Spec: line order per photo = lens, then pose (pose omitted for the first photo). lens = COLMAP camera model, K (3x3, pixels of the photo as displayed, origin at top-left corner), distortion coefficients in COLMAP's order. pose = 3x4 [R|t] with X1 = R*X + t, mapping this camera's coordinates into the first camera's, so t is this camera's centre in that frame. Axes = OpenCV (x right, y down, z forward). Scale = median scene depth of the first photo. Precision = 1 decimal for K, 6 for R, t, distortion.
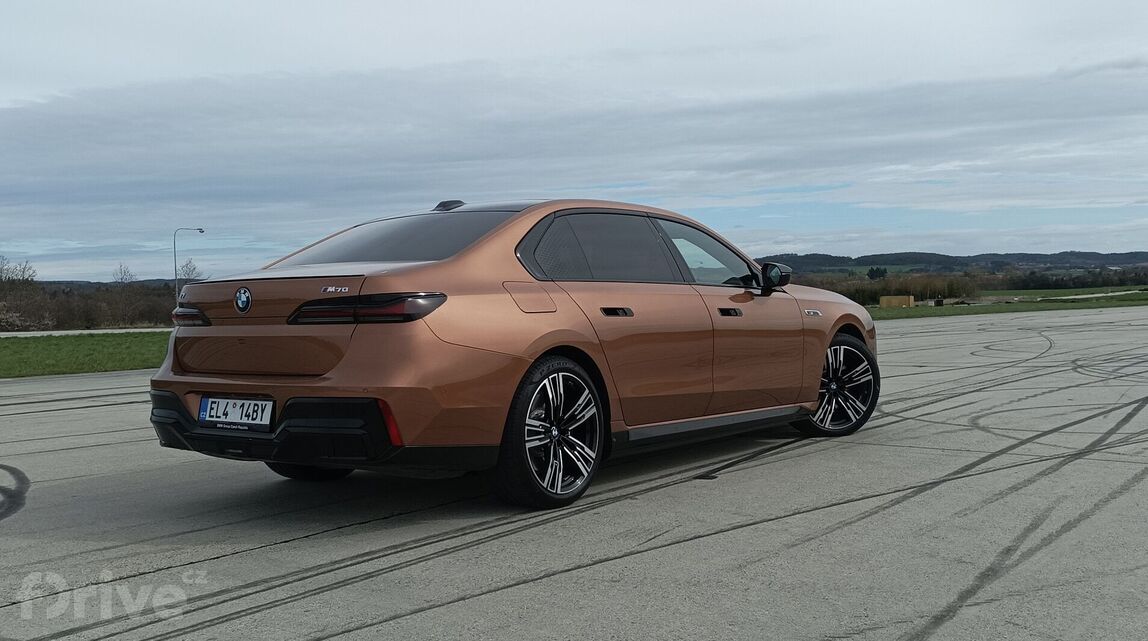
lens RADIAL K [[1225.8, 0, 574.0], [0, 1225.8, 320.5], [0, 0, 1]] dist [-0.006863, 0.010024]
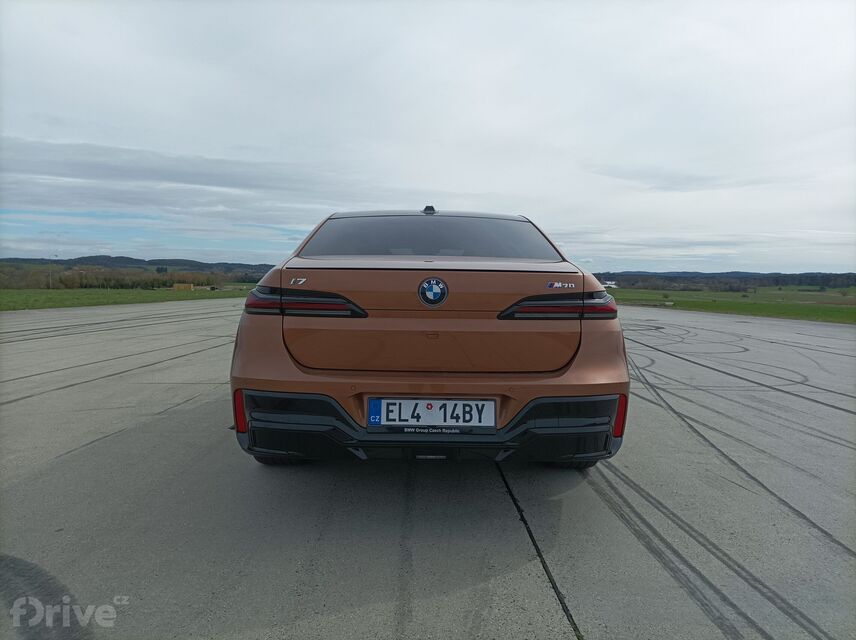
lens RADIAL K [[667.1, 0, 453.0], [0, 667.1, 305.7], [0, 0, 1]] dist [0.001789, -0.004507]
pose [[0.785741, 0.016260, 0.618342, -0.534775], [-0.022706, 0.999739, 0.002564, -0.007147], [-0.618138, -0.016054, 0.785905, 0.560267]]
